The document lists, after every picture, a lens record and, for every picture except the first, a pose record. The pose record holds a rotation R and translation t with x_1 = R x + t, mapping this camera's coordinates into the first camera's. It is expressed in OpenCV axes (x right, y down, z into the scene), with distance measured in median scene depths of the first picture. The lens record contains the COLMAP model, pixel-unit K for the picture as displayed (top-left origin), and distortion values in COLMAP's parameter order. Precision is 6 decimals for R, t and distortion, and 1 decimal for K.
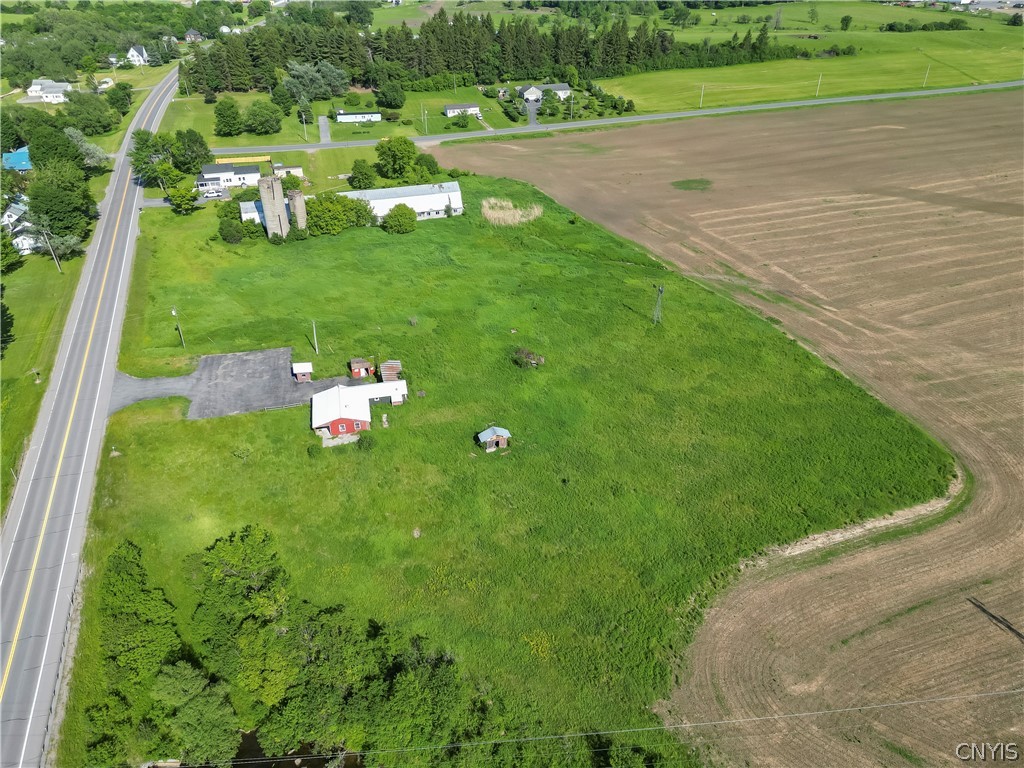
lens RADIAL K [[726.7, 0, 512.0], [0, 726.7, 384.0], [0, 0, 1]] dist [-0.004471, -0.039978]
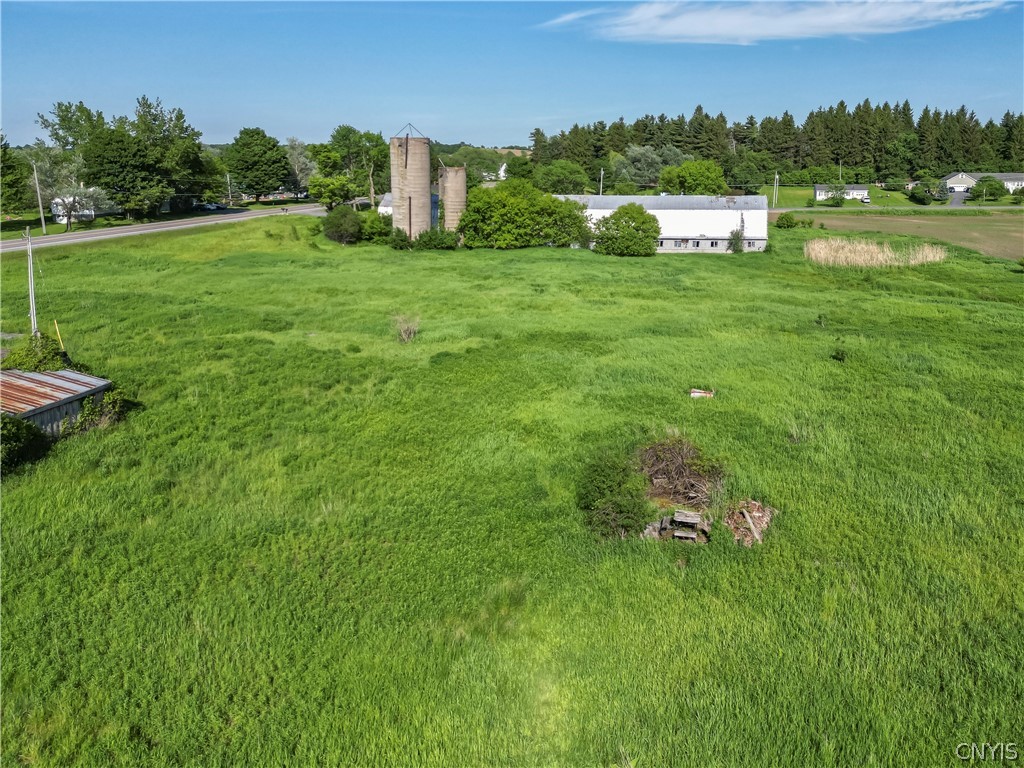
lens RADIAL K [[726.7, 0, 512.0], [0, 726.7, 384.0], [0, 0, 1]] dist [-0.004471, -0.039978]
pose [[0.858787, 0.138634, -0.493219, 0.043964], [-0.251974, 0.952505, -0.171005, -0.013067], [0.446086, 0.271136, 0.852932, 0.512309]]
